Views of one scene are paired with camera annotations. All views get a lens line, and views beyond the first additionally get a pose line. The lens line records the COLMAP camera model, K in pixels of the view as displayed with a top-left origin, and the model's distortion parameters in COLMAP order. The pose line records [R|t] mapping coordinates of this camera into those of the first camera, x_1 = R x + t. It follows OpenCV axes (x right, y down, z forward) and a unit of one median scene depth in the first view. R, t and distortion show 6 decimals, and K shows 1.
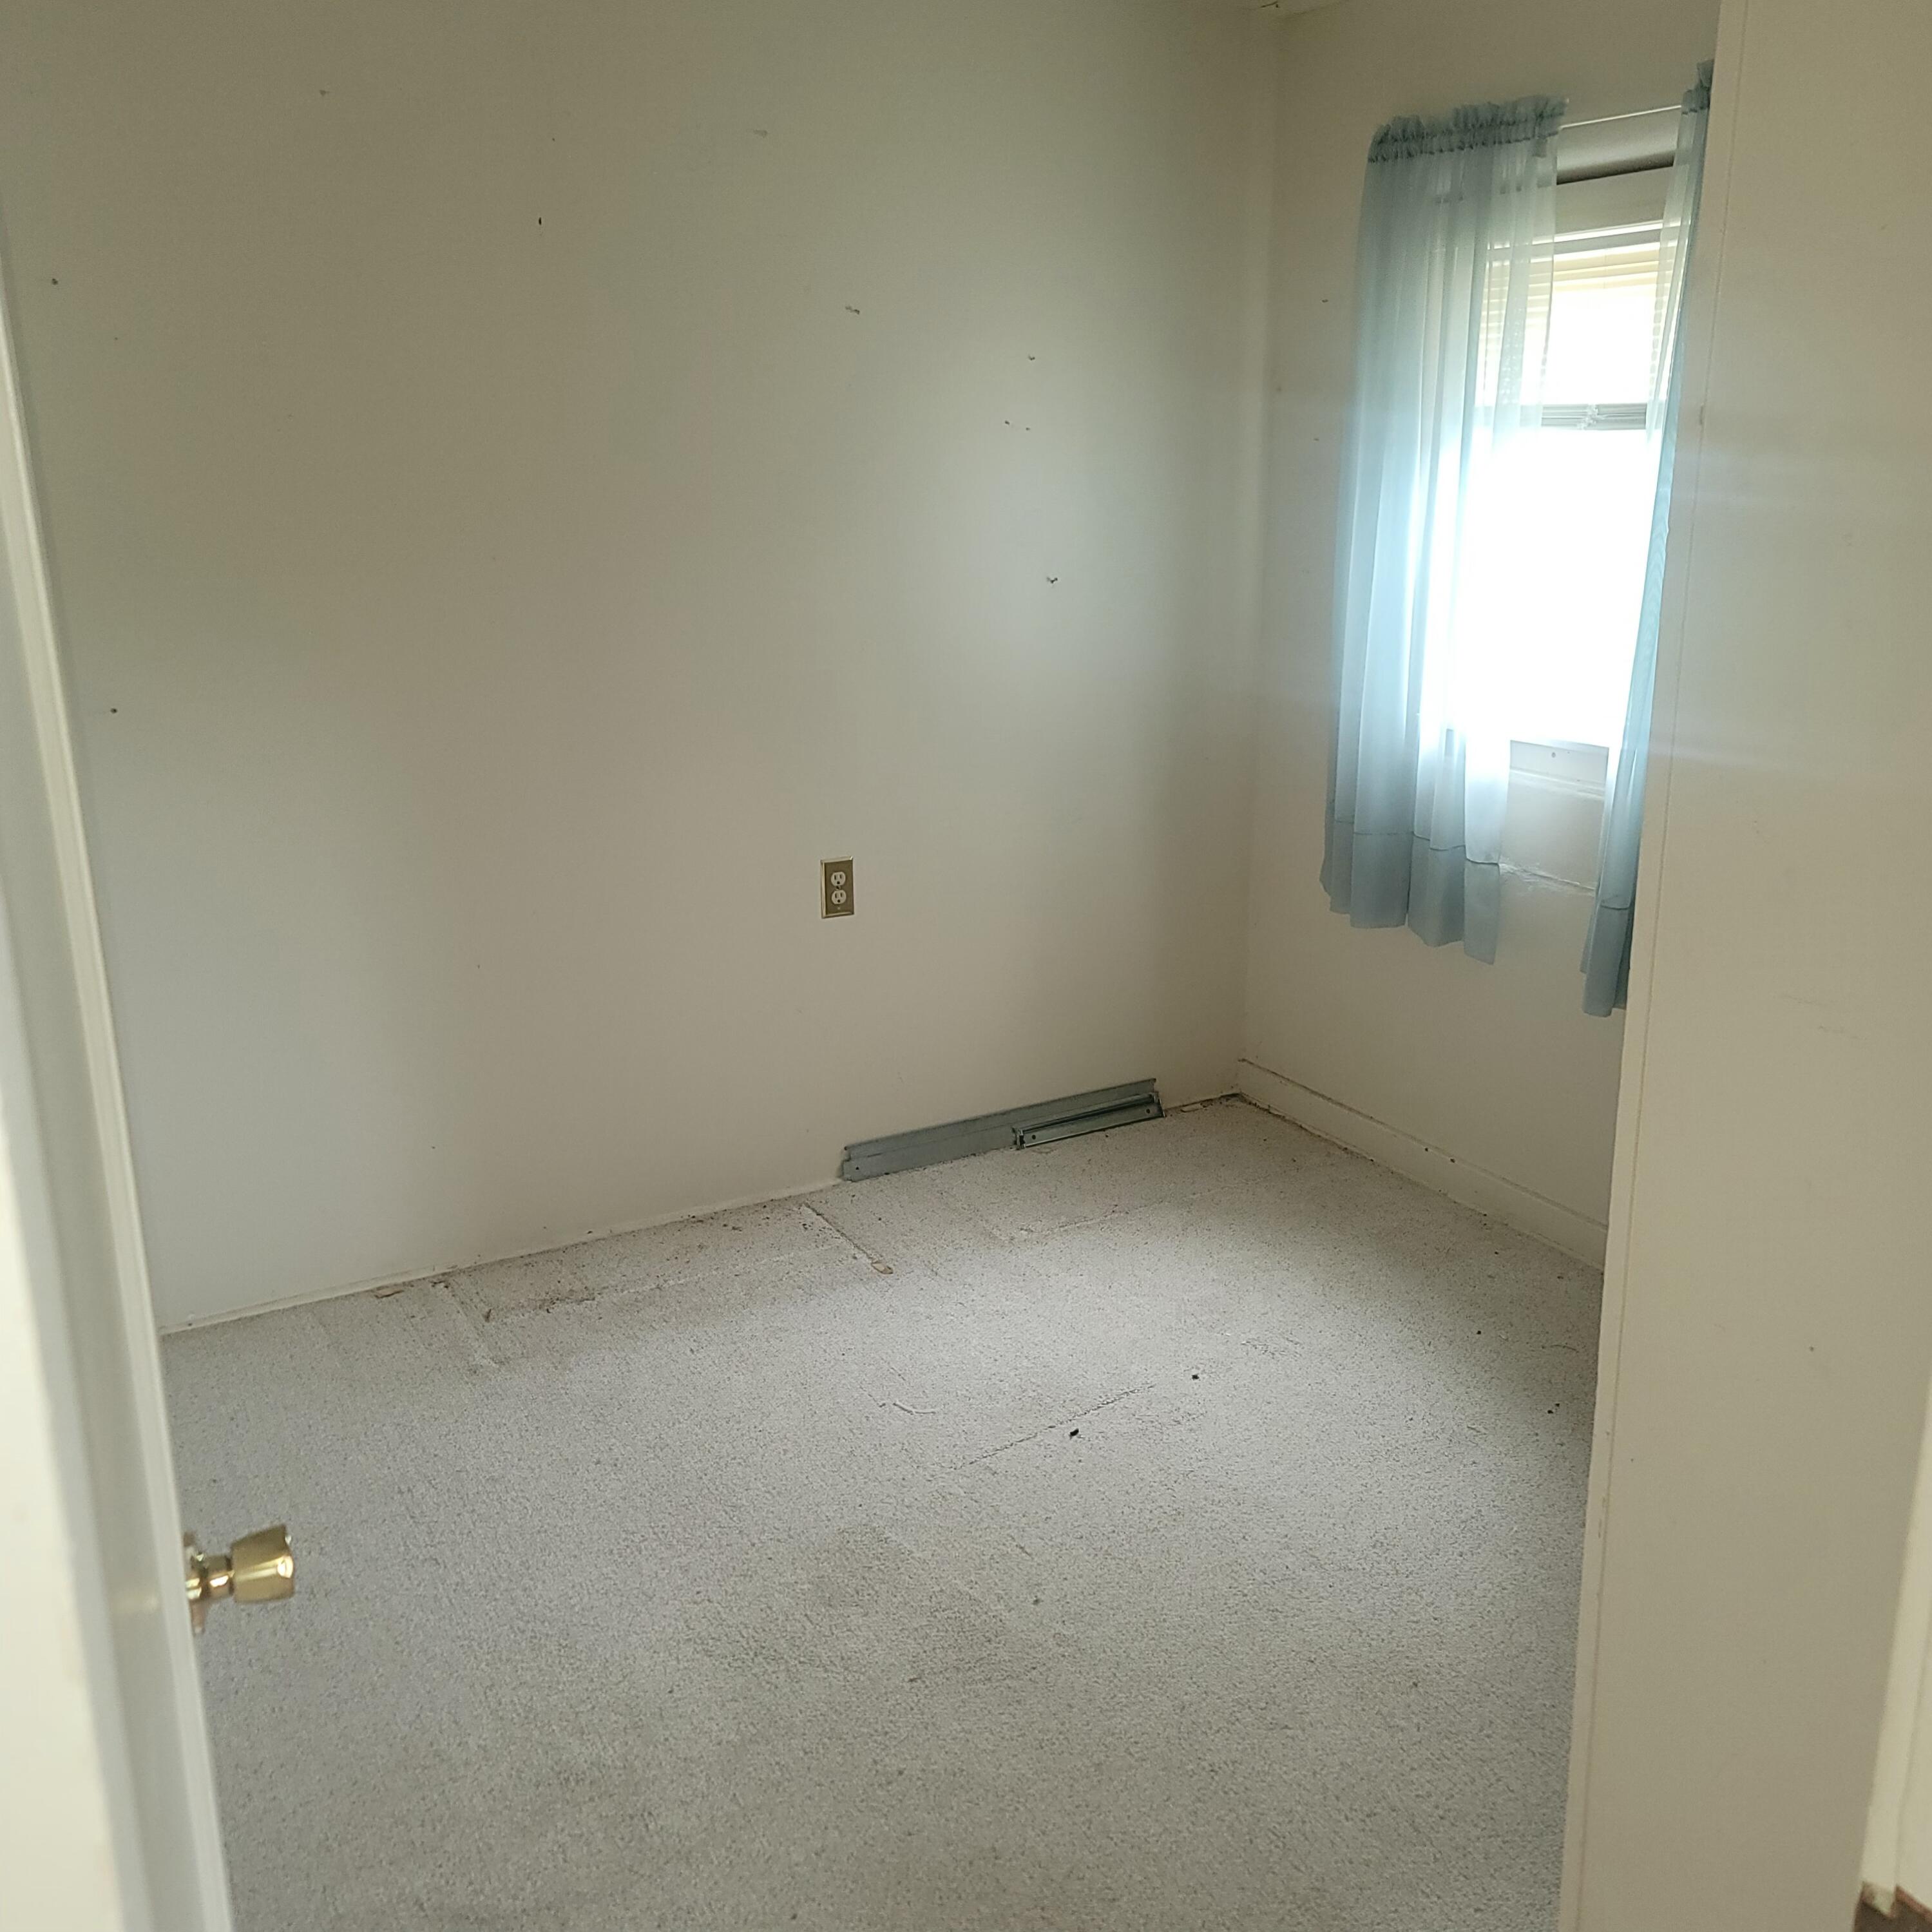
lens RADIAL K [[1807.6, 0, 966.0], [0, 1807.6, 966.0], [0, 0, 1]] dist [0.055855, 0.001394]
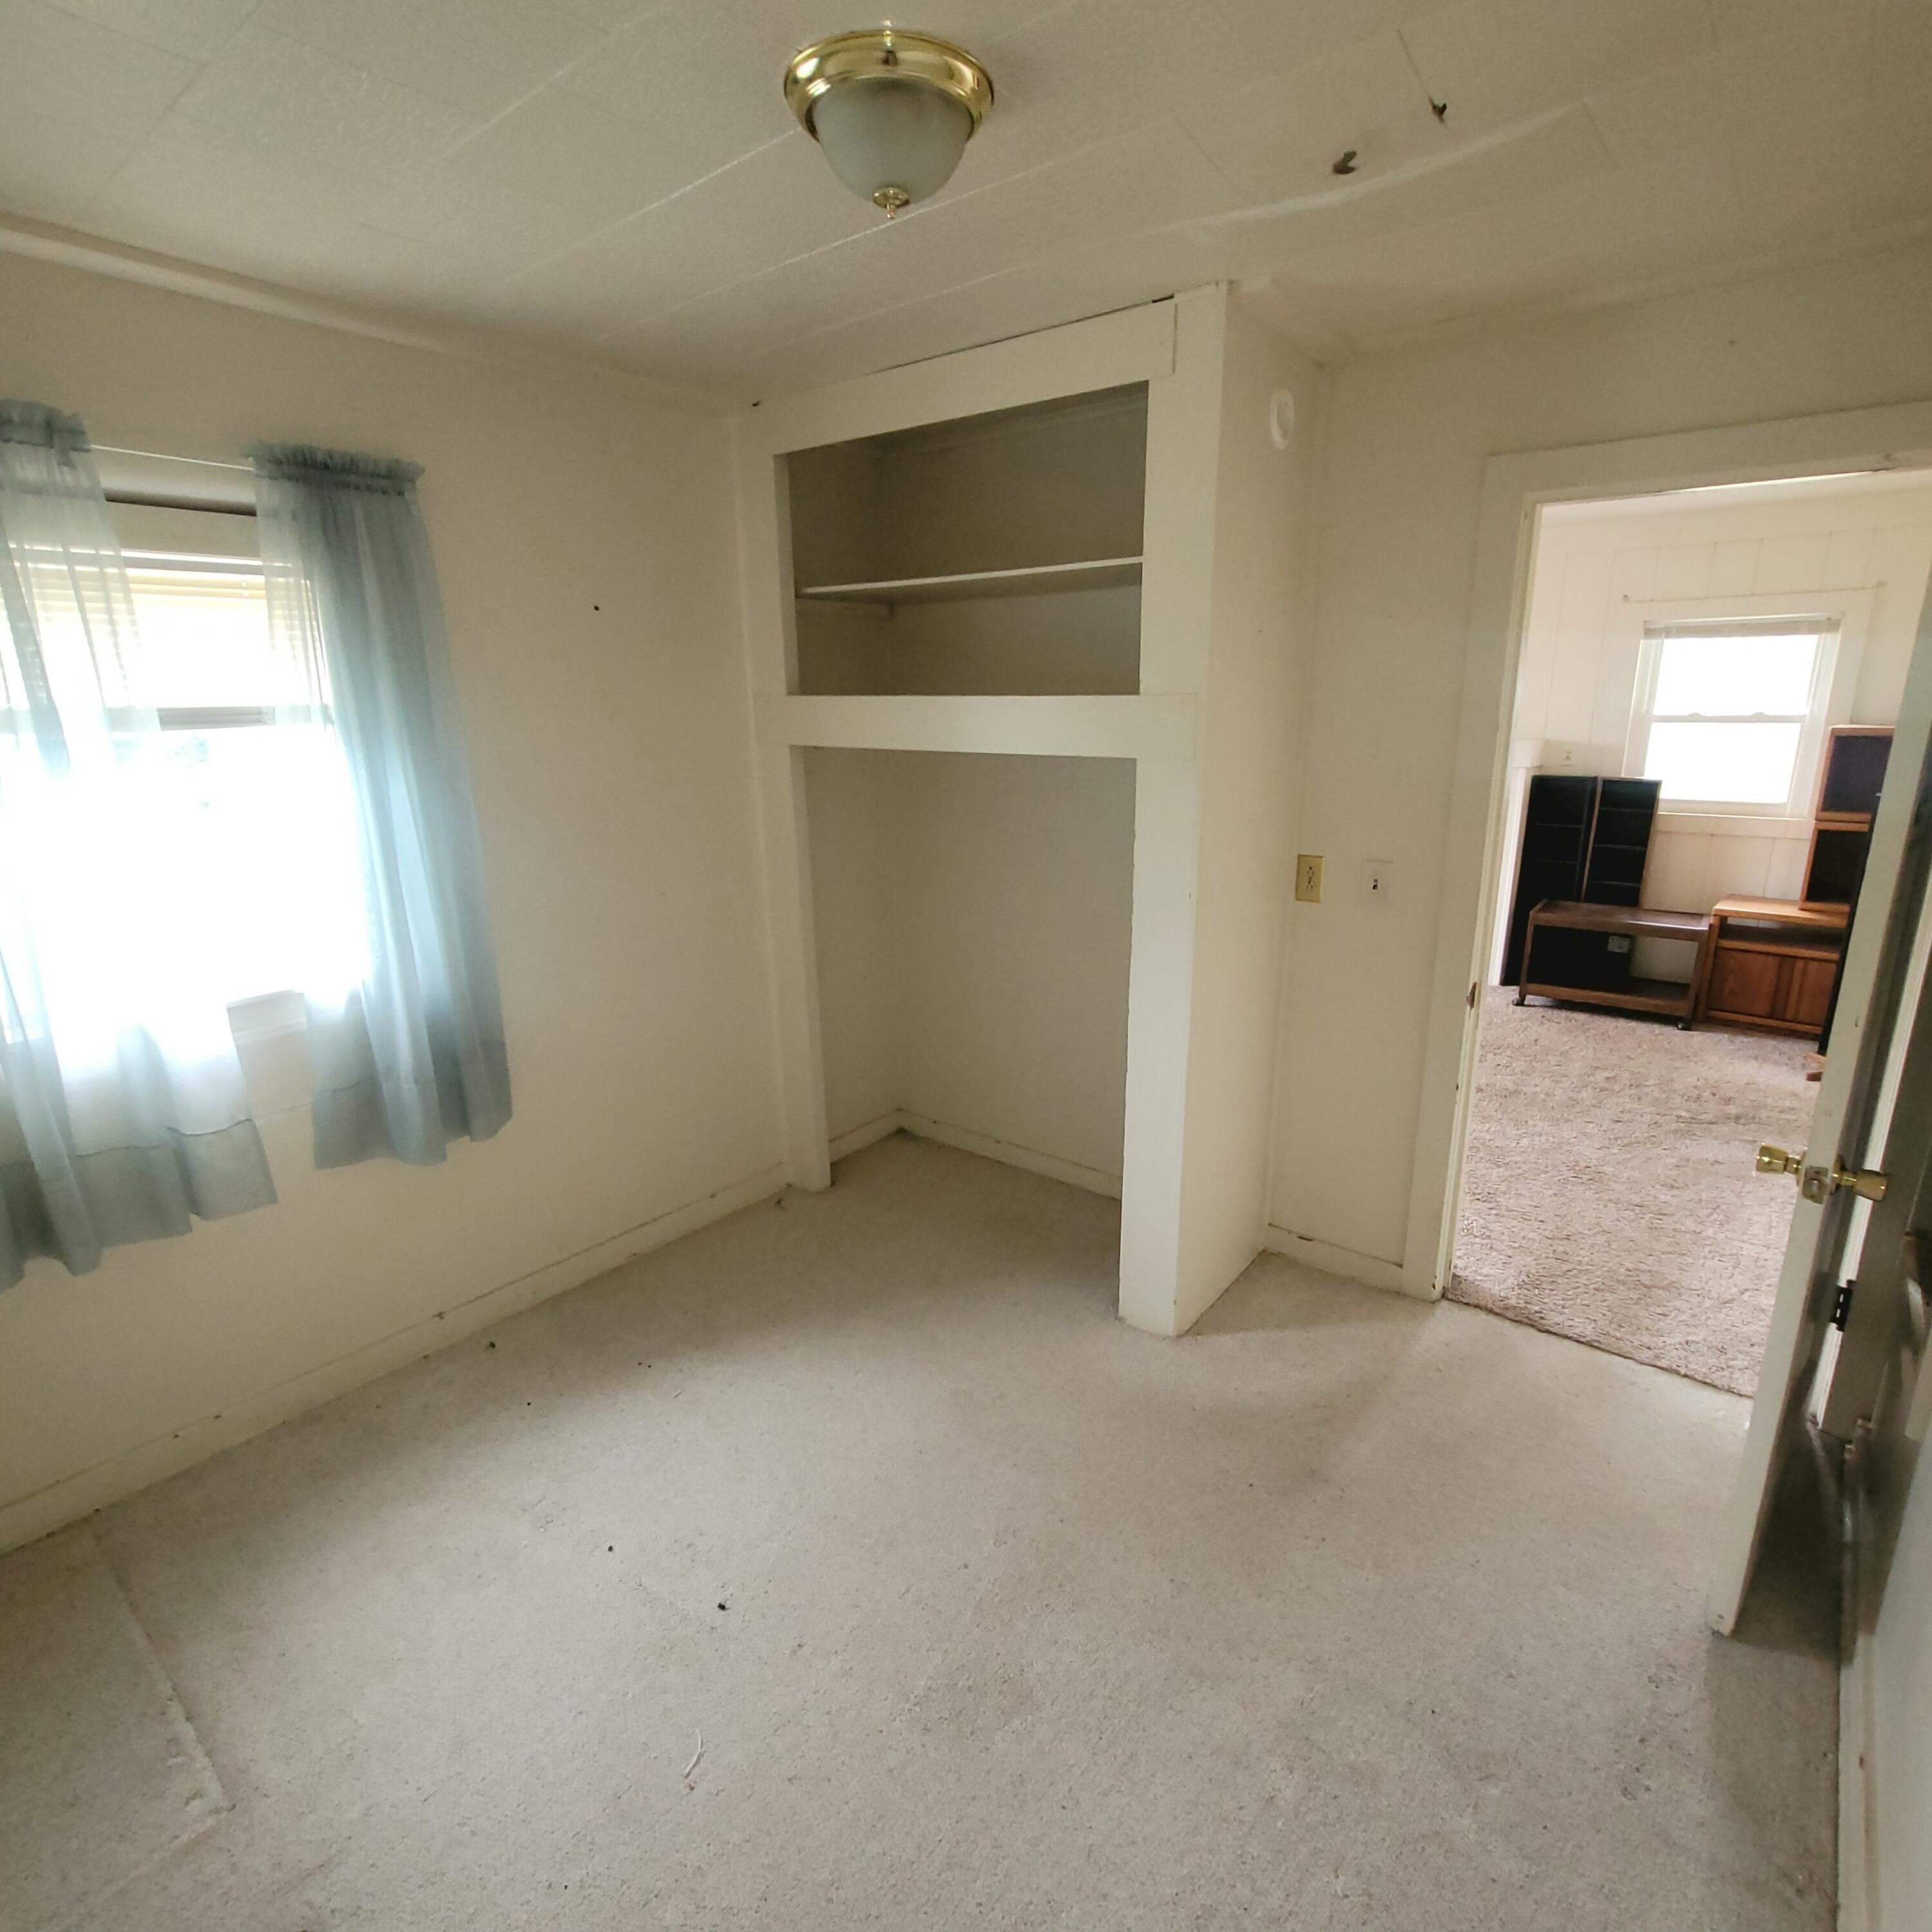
lens RADIAL K [[1052.8, 0, 954.2], [0, 1052.8, 976.3], [0, 0, 1]] dist [-0.003446, 0.004198]
pose [[-0.348389, -0.236558, 0.907009, -0.449160], [0.284839, 0.895156, 0.342875, -0.251301], [-0.893024, 0.377806, -0.244481, 0.815617]]
